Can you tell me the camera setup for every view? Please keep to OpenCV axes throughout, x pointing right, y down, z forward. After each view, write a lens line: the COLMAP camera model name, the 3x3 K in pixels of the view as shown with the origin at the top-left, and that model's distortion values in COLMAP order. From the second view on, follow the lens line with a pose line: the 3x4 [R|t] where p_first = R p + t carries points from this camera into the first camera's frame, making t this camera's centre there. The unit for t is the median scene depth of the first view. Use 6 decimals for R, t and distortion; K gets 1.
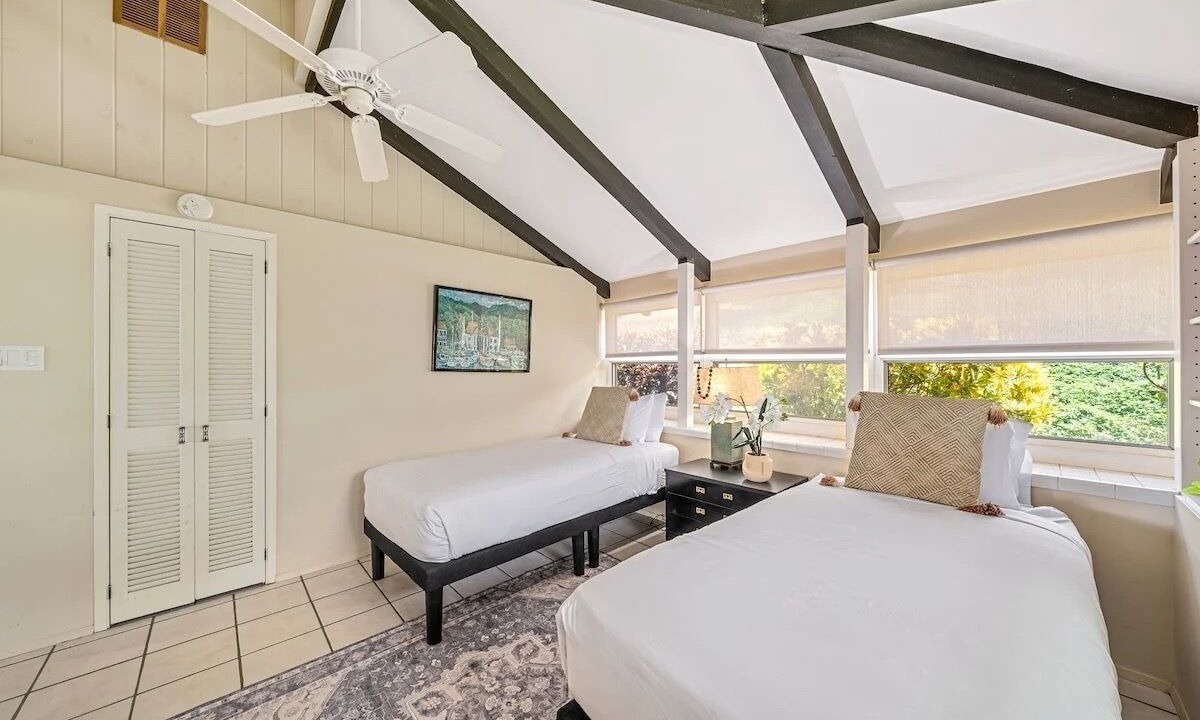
lens RADIAL K [[416.6, 0, 597.3], [0, 416.6, 364.4], [0, 0, 1]] dist [-0.002832, -0.000127]
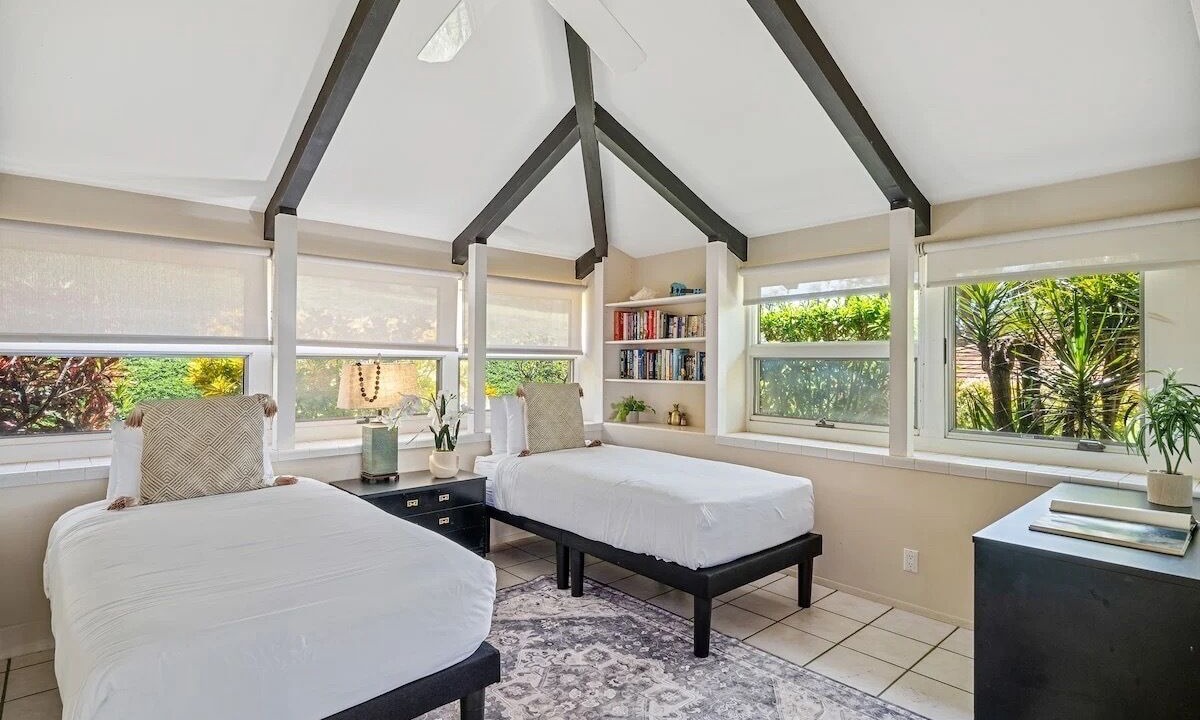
lens RADIAL K [[605.8, 0, 604.2], [0, 605.8, 361.8], [0, 0, 1]] dist [0.003110, -0.000022]
pose [[0.010007, 0.003306, 0.999944, -0.919717], [-0.005781, 0.999978, -0.003249, 0.005433], [-0.999933, -0.005748, 0.010026, 0.527307]]
